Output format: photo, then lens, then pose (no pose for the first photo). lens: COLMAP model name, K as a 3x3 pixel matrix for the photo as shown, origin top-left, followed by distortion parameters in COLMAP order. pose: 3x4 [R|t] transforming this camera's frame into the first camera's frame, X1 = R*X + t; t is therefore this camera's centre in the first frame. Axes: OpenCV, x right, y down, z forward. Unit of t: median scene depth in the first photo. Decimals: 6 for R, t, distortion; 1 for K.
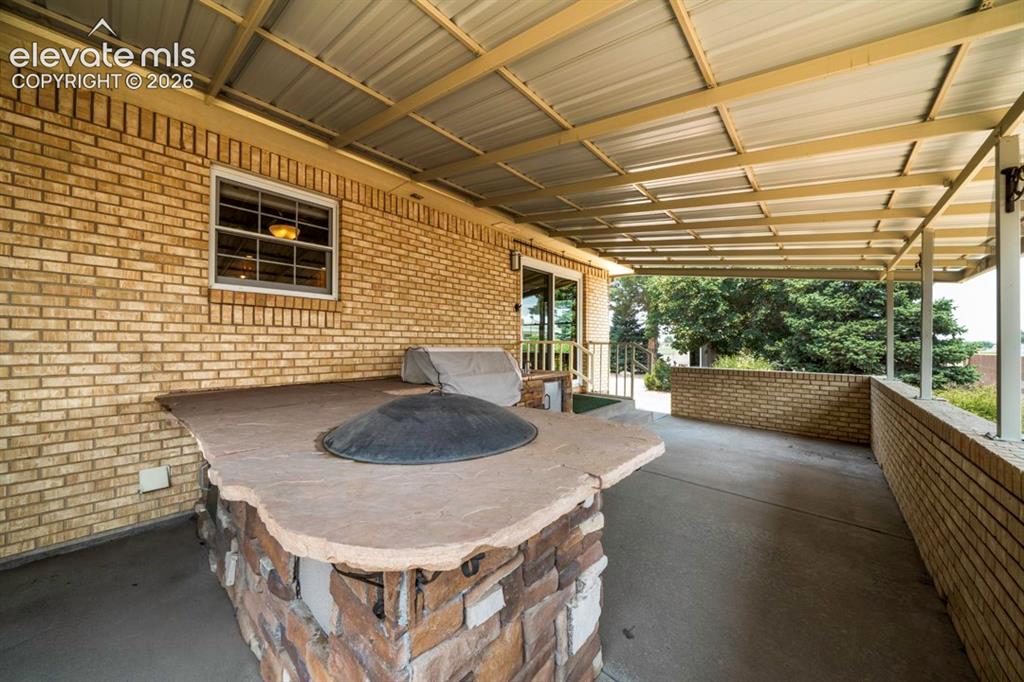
lens RADIAL K [[356.5, 0, 509.2], [0, 356.5, 341.9], [0, 0, 1]] dist [-0.005928, 0.000492]
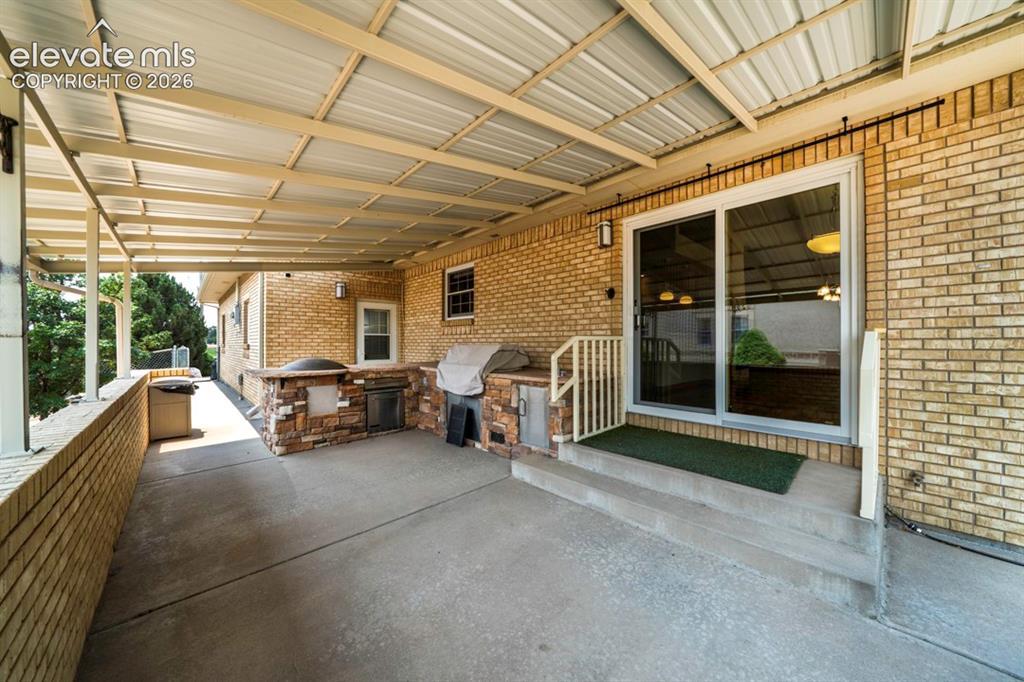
lens RADIAL K [[356.5, 0, 509.2], [0, 356.5, 341.9], [0, 0, 1]] dist [-0.005928, 0.000492]
pose [[-0.097247, -0.008631, -0.995223, 0.933917], [0.009286, 0.999911, -0.009579, 0.015000], [0.995217, -0.010173, -0.097158, 0.999755]]
